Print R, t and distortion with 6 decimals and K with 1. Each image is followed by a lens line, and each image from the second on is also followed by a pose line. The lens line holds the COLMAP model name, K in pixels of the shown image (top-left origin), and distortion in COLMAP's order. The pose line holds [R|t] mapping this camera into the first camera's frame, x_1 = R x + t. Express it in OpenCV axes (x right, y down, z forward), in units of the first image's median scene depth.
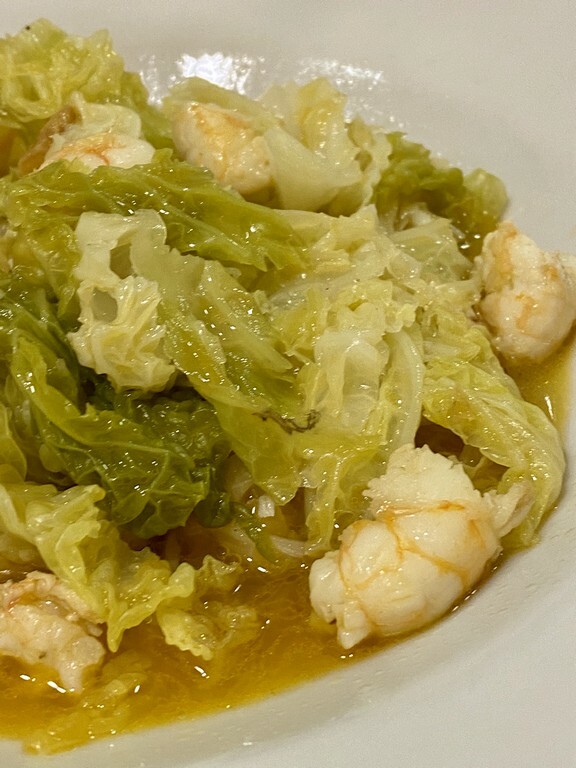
lens RADIAL K [[1166.1, 0, 288.0], [0, 1166.1, 384.0], [0, 0, 1]] dist [0.091572, -0.093081]
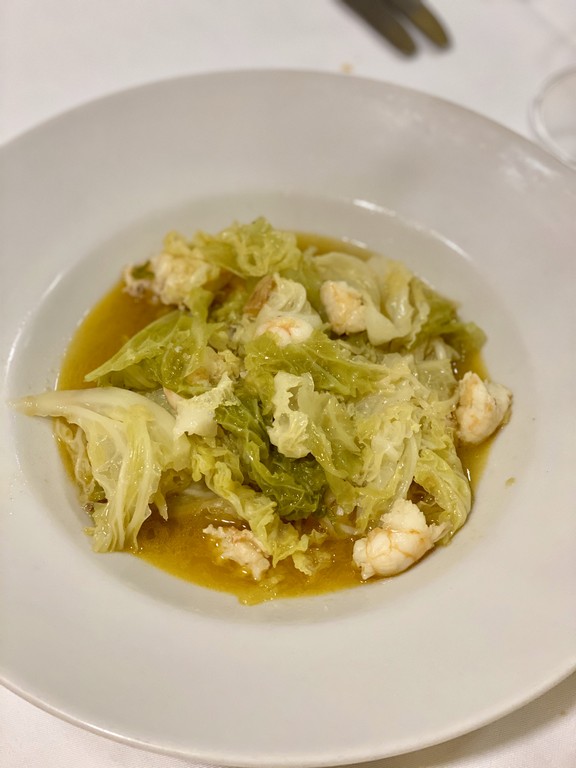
lens RADIAL K [[1159.7, 0, 288.0], [0, 1159.7, 384.0], [0, 0, 1]] dist [0.034799, 0.019930]
pose [[0.988649, 0.145082, -0.039032, -0.070315], [-0.129838, 0.955769, 0.263910, -0.760342], [0.075594, -0.255847, 0.963757, -1.234597]]
